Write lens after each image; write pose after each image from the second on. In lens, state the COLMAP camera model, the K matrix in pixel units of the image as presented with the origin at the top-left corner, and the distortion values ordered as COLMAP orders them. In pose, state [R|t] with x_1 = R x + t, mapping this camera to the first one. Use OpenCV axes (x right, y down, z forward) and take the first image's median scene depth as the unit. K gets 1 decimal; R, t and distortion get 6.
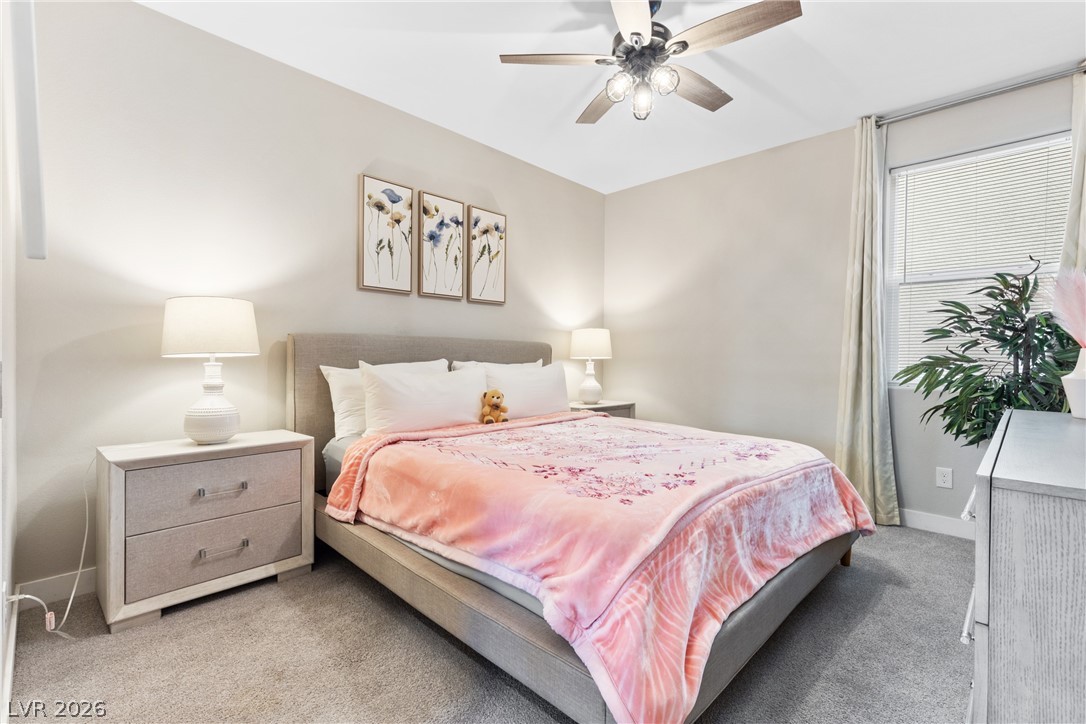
lens RADIAL K [[486.7, 0, 547.6], [0, 486.7, 360.6], [0, 0, 1]] dist [0.004233, 0.000235]
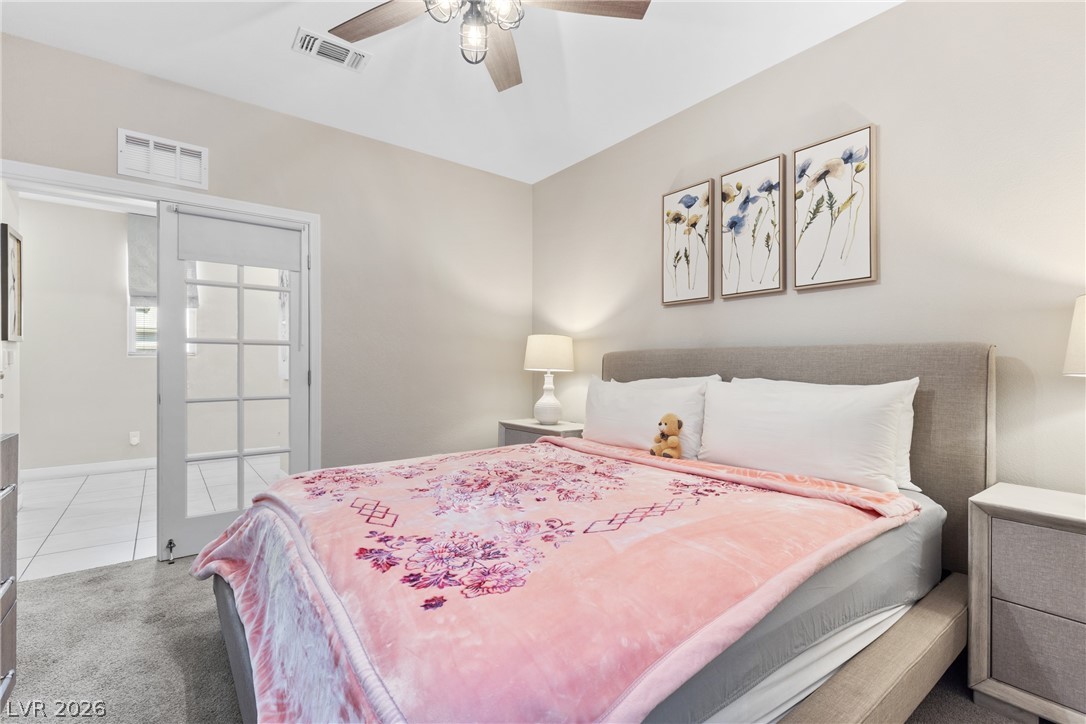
lens RADIAL K [[486.7, 0, 547.6], [0, 486.7, 360.6], [0, 0, 1]] dist [0.004233, 0.000235]
pose [[-0.141839, -0.029535, -0.989449, 0.602217], [-0.023061, 0.999382, -0.026525, 0.000430], [0.989621, 0.019055, -0.142433, 0.821052]]
